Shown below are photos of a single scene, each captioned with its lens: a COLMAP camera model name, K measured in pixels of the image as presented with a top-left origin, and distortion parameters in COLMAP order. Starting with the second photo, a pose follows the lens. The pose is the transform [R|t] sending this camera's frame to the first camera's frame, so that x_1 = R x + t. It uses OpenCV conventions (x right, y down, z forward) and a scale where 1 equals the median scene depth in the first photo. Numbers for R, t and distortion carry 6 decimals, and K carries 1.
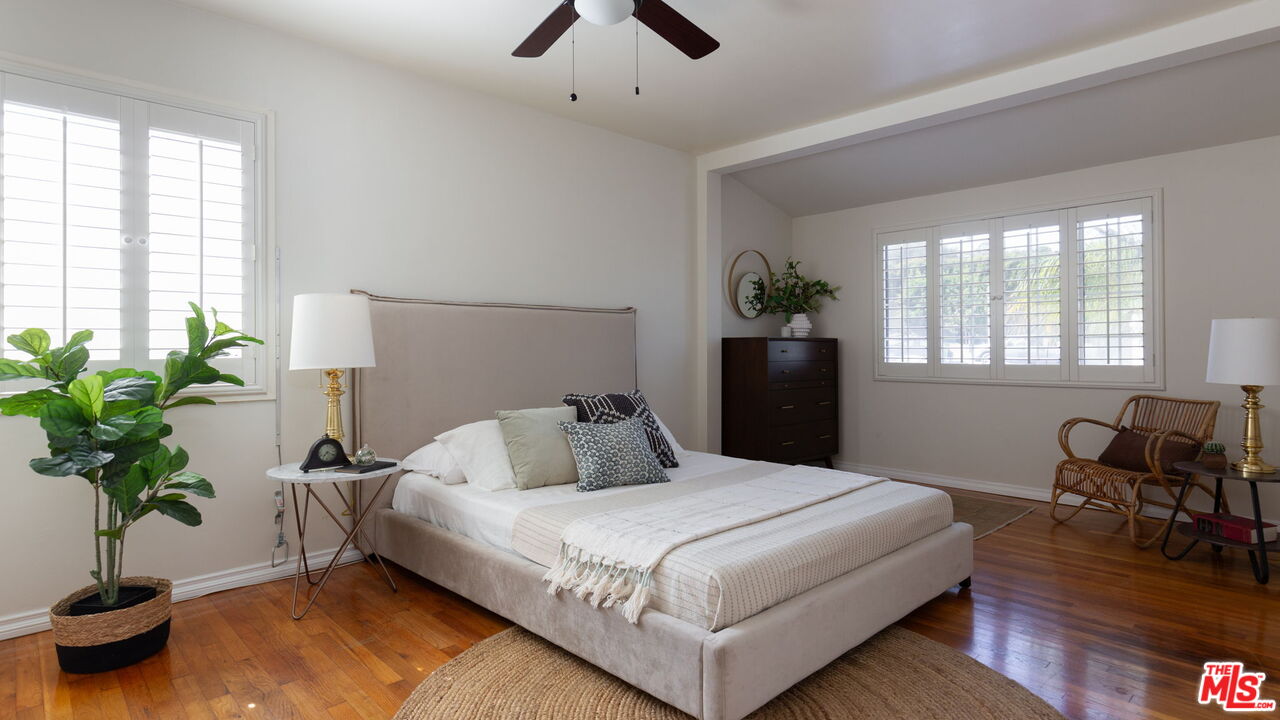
lens RADIAL K [[660.2, 0, 635.0], [0, 660.2, 344.7], [0, 0, 1]] dist [0.002957, 0.000278]
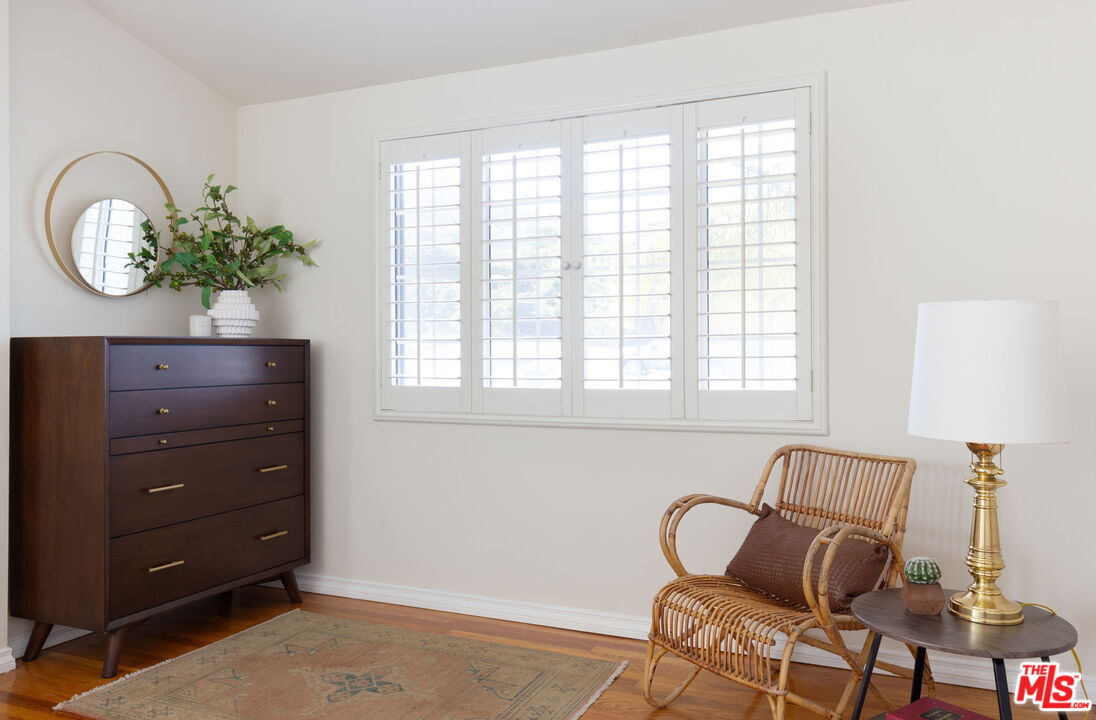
lens RADIAL K [[873.1, 0, 548.0], [0, 873.1, 360.0], [0, 0, 1]] dist [-0.002437, -0.001930]
pose [[0.924146, -0.005849, 0.381995, 0.271770], [-0.000181, 0.999876, 0.015748, -0.005427], [-0.382040, -0.014623, 0.924030, 0.369596]]
